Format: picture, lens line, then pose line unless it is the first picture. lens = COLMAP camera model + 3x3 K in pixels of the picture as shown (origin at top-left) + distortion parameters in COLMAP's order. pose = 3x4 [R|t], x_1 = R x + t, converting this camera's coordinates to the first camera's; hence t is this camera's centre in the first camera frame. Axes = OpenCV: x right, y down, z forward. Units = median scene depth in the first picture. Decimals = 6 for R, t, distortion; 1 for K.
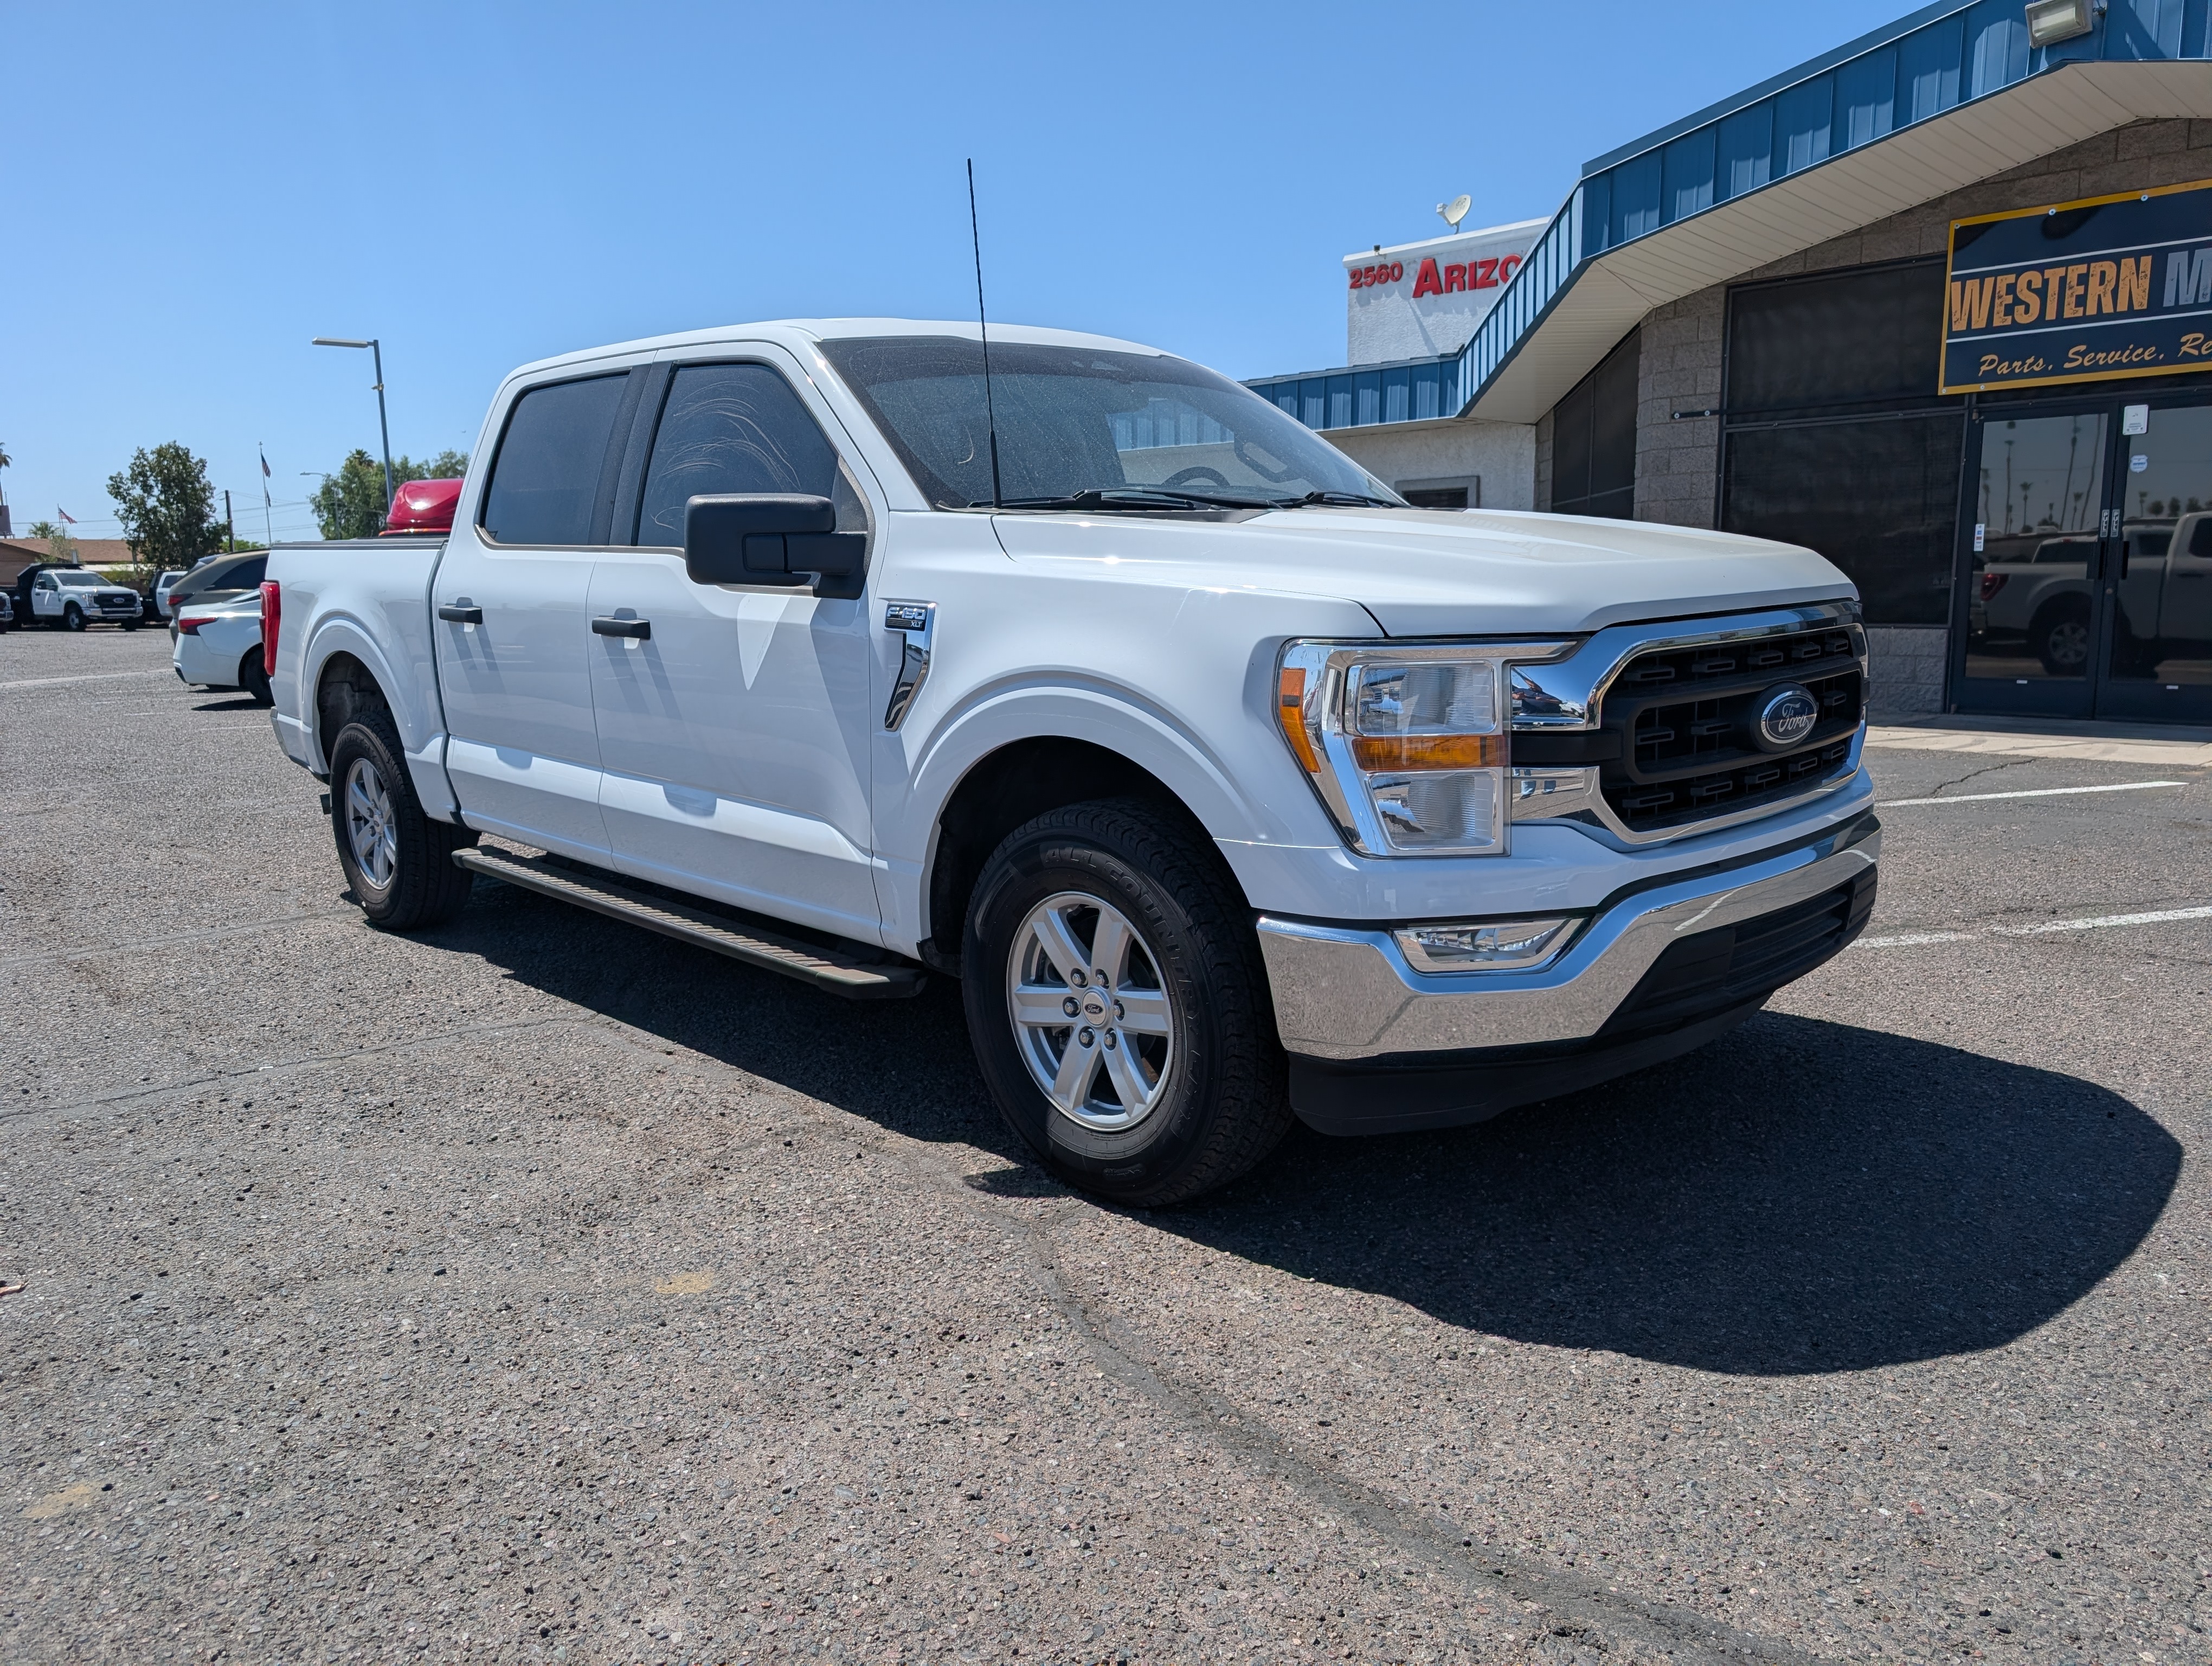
lens RADIAL K [[1617.5, 0, 1123.6], [0, 1617.5, 827.3], [0, 0, 1]] dist [0.016032, -0.009763]
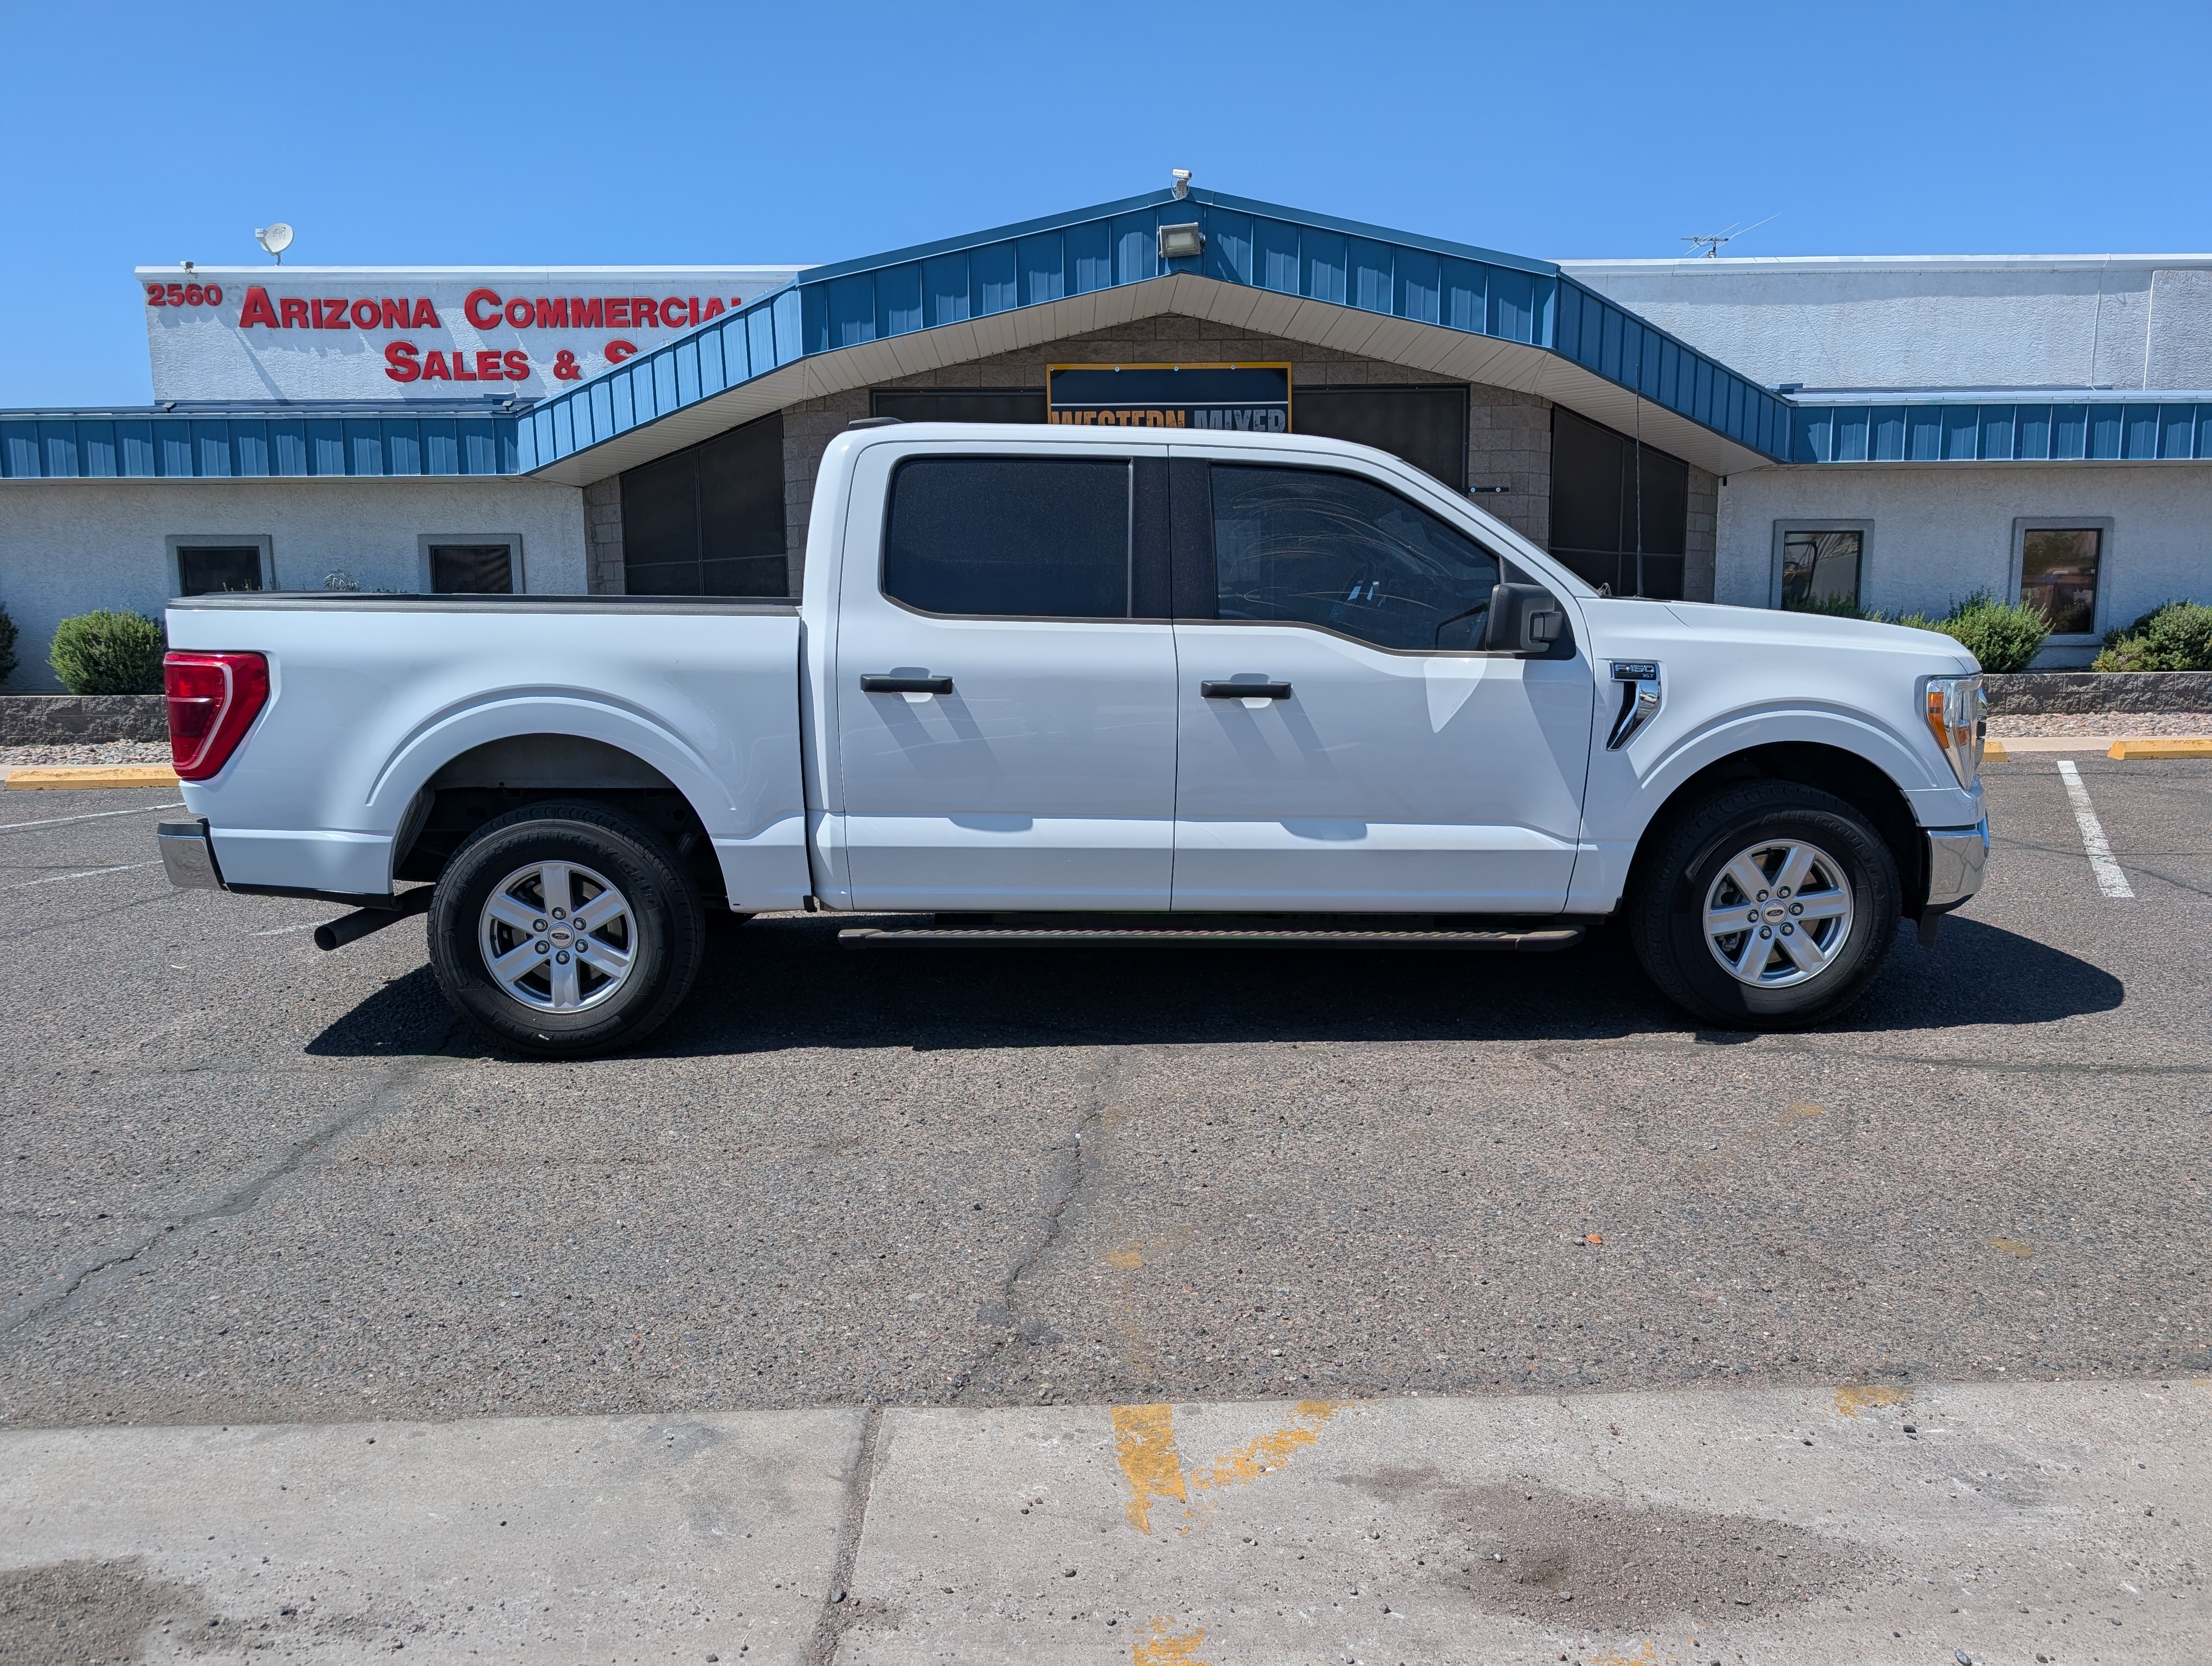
lens RADIAL K [[1615.2, 0, 1110.2], [0, 1615.2, 850.6], [0, 0, 1]] dist [0.026794, -0.025218]
pose [[0.663621, -0.102332, 0.741037, -0.484577], [0.116250, 0.992672, 0.032975, -0.022962], [-0.738981, 0.064263, 0.670654, 0.120128]]
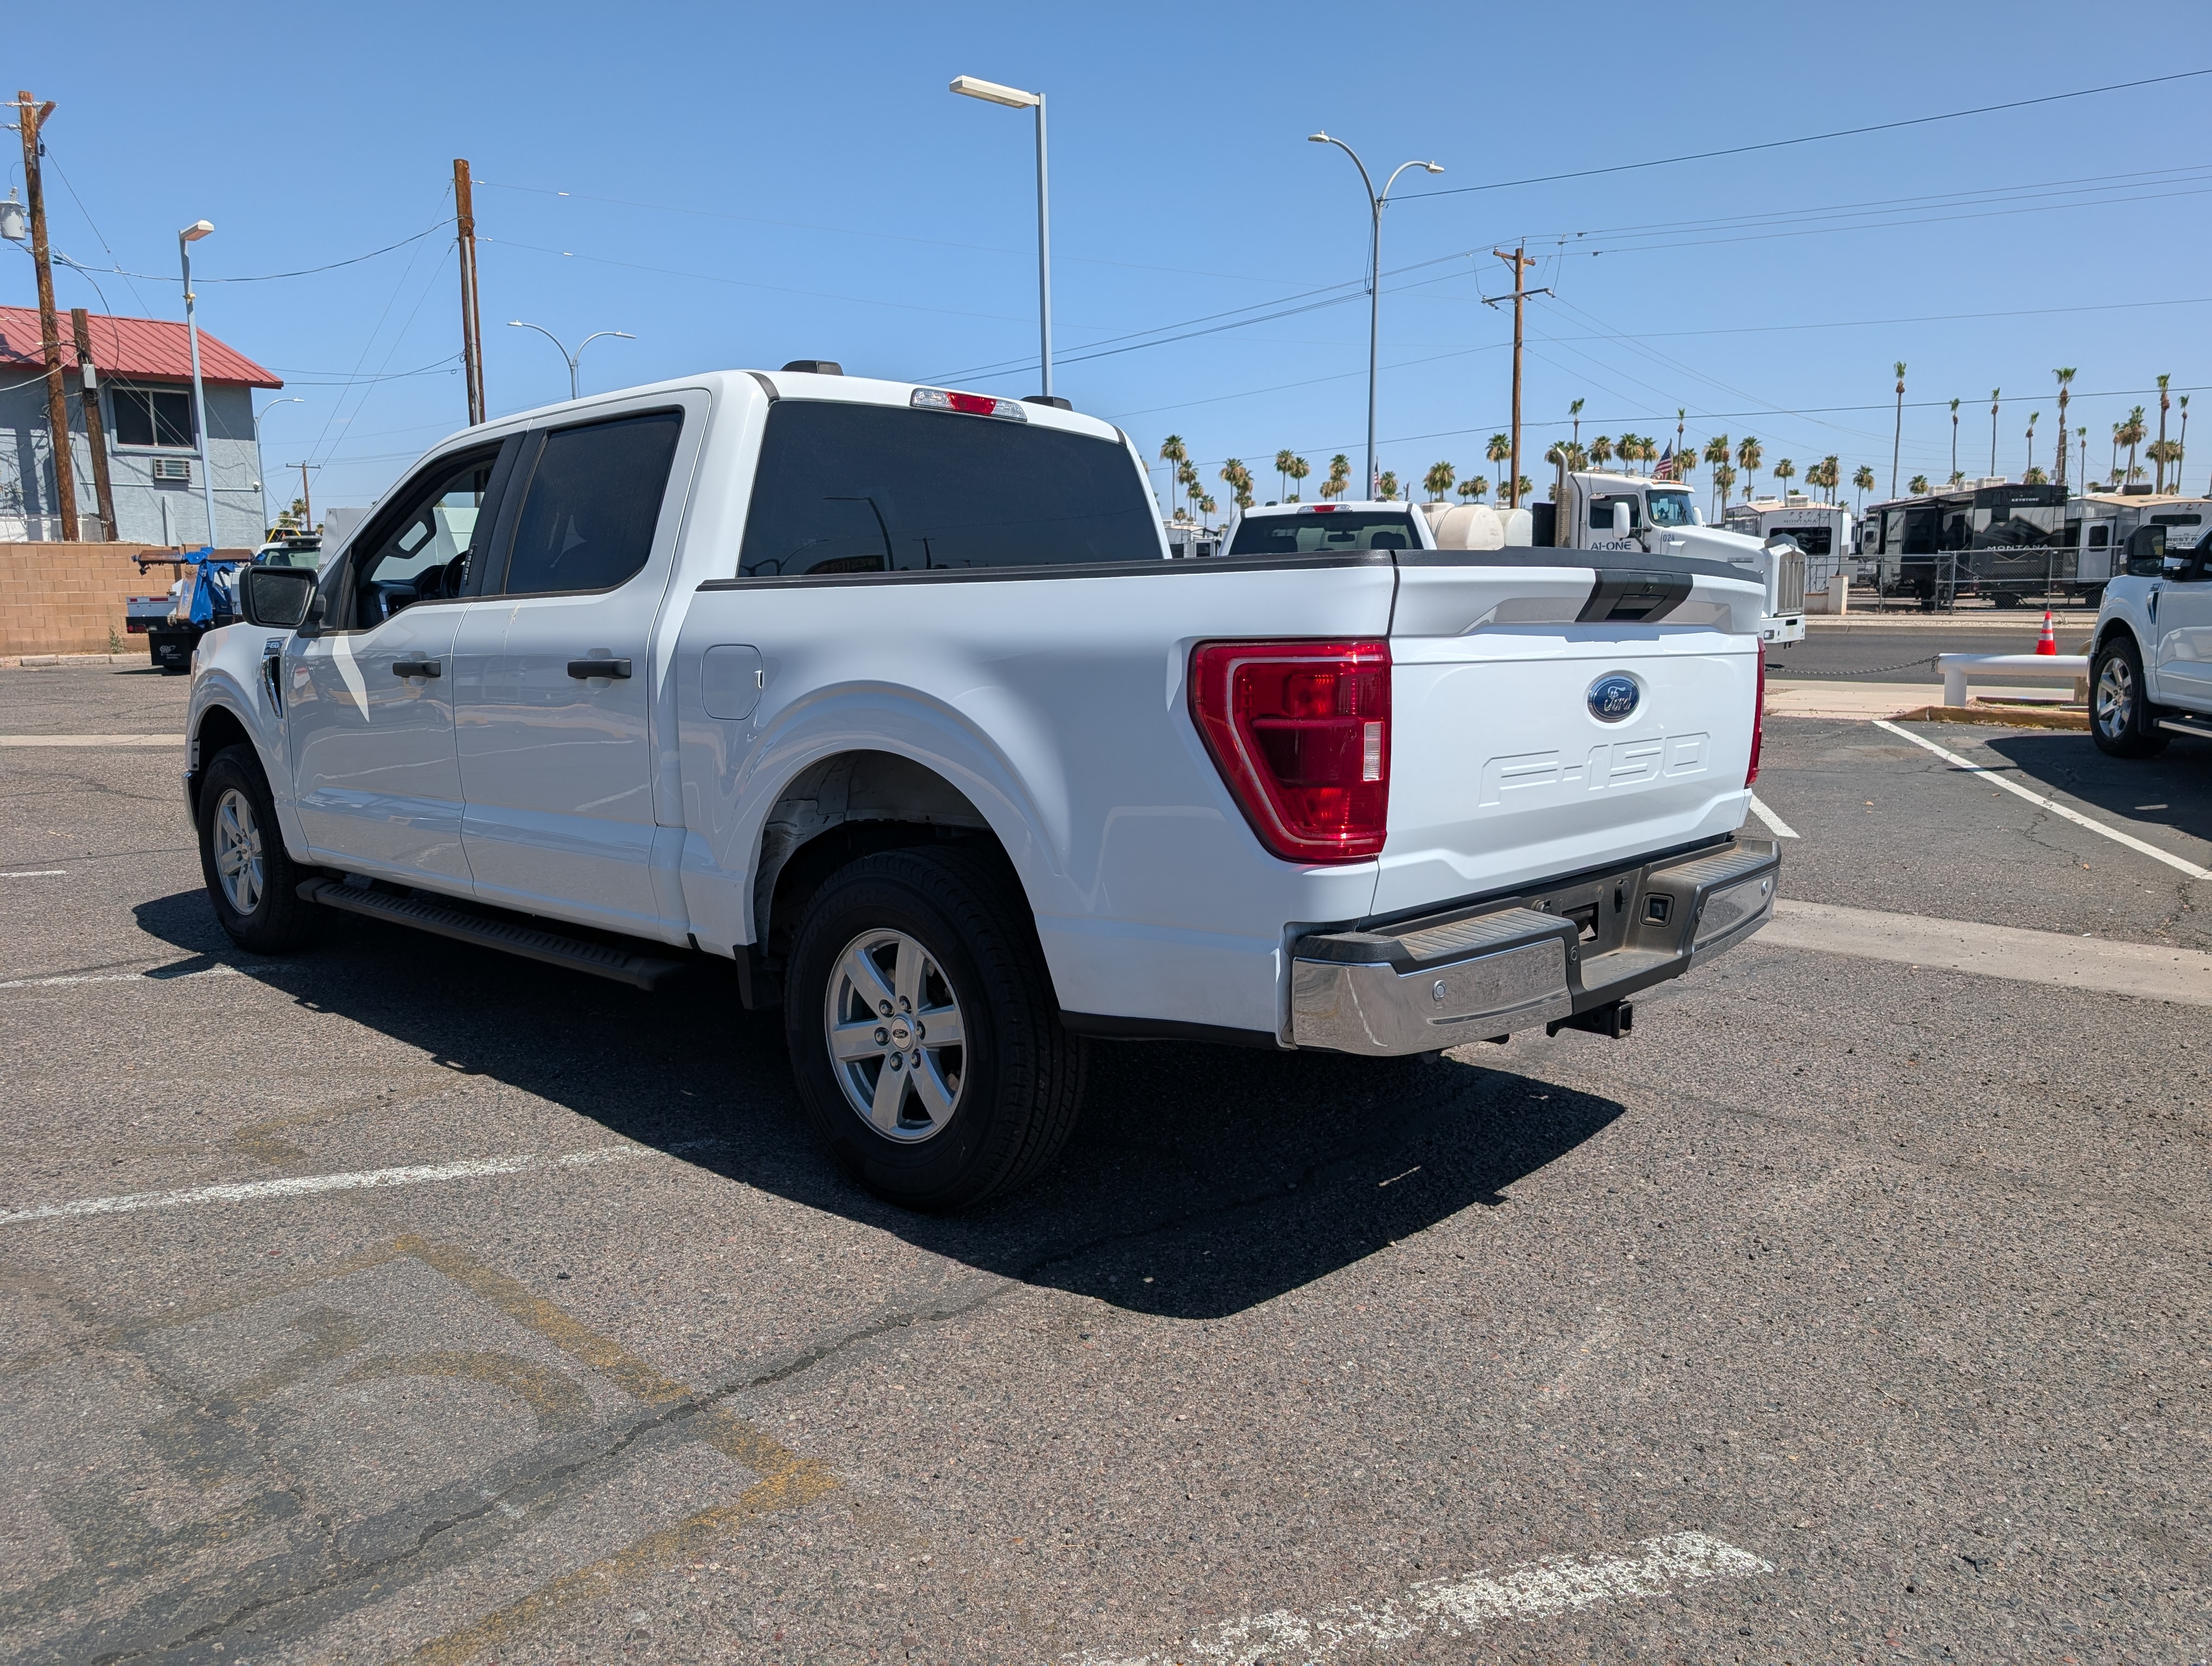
lens RADIAL K [[1607.0, 0, 1111.8], [0, 1607.0, 826.4], [0, 0, 1]] dist [0.013675, -0.007350]
pose [[-0.996323, 0.031725, -0.079591, -0.136451], [0.006465, 0.954110, 0.299388, -0.164428], [0.085437, 0.297772, -0.950806, 0.969922]]
